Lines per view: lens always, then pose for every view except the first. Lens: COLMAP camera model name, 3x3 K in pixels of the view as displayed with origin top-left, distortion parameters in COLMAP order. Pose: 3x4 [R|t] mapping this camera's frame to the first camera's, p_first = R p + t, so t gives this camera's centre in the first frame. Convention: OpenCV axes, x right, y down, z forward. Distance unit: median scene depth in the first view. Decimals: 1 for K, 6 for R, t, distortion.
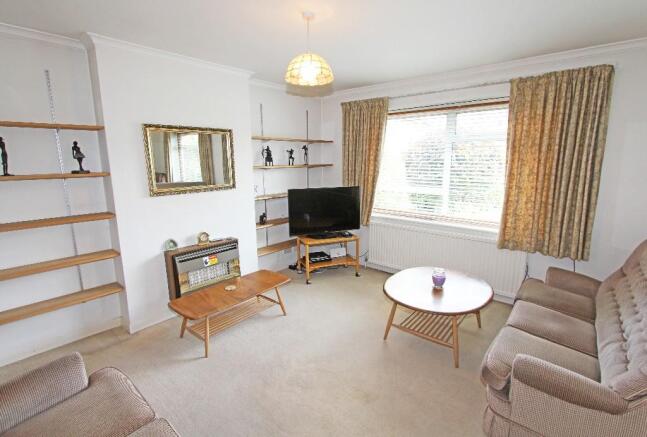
lens RADIAL K [[310.7, 0, 321.7], [0, 310.7, 216.5], [0, 0, 1]] dist [0.004878, -0.000592]
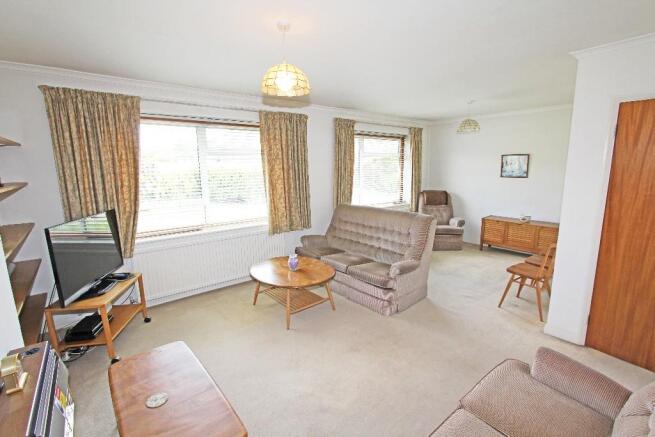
lens RADIAL K [[306.4, 0, 328.0], [0, 306.4, 220.6], [0, 0, 1]] dist [-0.003000, -0.000688]
pose [[0.191159, -0.165015, 0.967589, -0.666756], [0.203035, 0.971095, 0.125501, -0.077525], [-0.960331, 0.172464, 0.219137, 0.482232]]
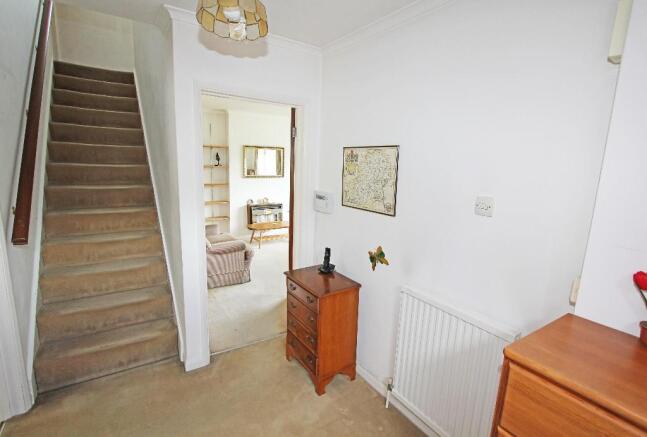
lens RADIAL K [[310.7, 0, 323.9], [0, 310.7, 218.1], [0, 0, 1]] dist [0.004878, -0.000592]
pose [[0.965092, 0.081739, -0.248829, 0.503346], [-0.085154, 0.996363, -0.002971, 0.155758], [0.247681, 0.024056, 0.968543, -0.870152]]
